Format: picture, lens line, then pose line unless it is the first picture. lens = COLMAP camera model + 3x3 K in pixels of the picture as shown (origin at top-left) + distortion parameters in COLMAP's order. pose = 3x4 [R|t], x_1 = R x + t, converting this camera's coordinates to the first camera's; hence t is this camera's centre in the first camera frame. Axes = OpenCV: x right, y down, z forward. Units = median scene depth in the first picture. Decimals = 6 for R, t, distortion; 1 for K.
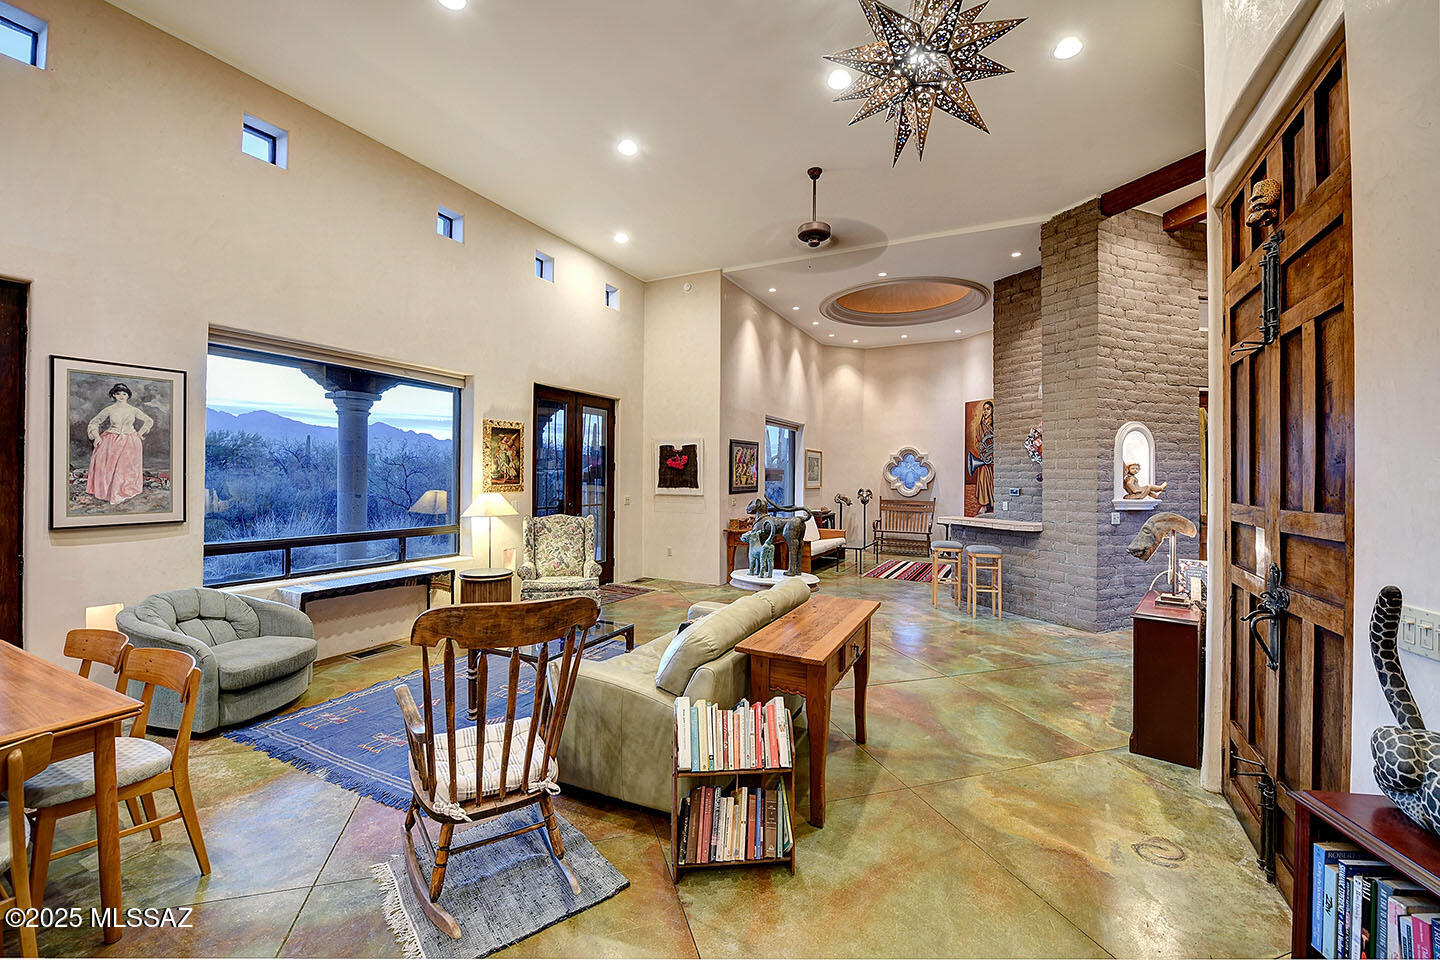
lens RADIAL K [[609.2, 0, 721.0], [0, 609.2, 490.6], [0, 0, 1]] dist [-0.013560, -0.001206]
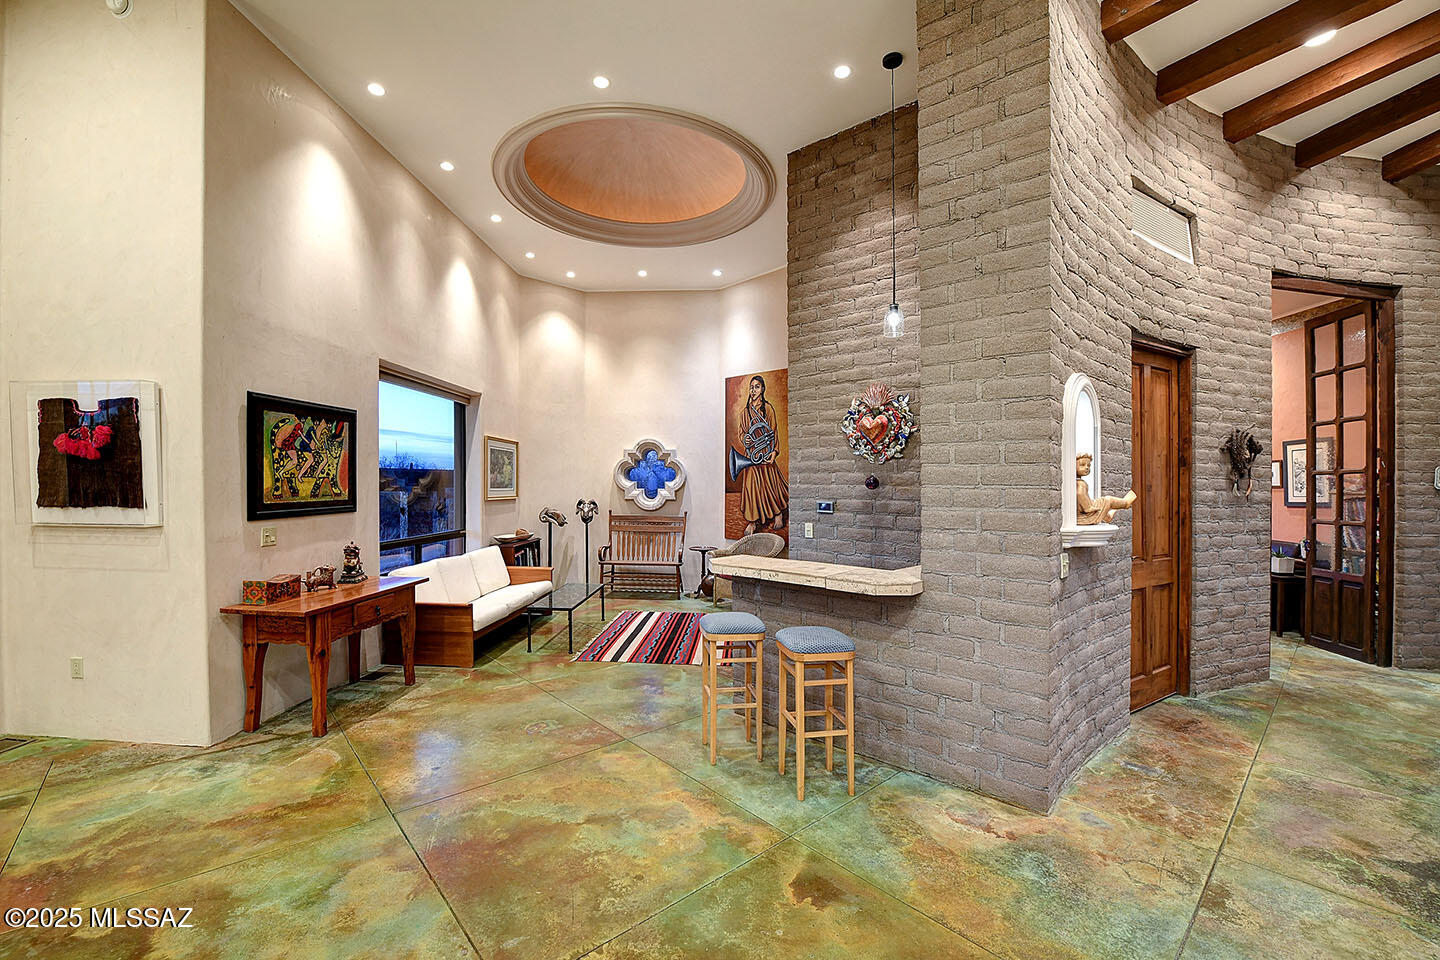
lens RADIAL K [[609.2, 0, 723.2], [0, 609.2, 488.2], [0, 0, 1]] dist [-0.013560, -0.001206]
pose [[0.911621, -0.002367, 0.411026, 0.113366], [0.008313, 0.999885, -0.012681, -0.007153], [-0.410948, 0.014977, 0.911536, 0.379605]]
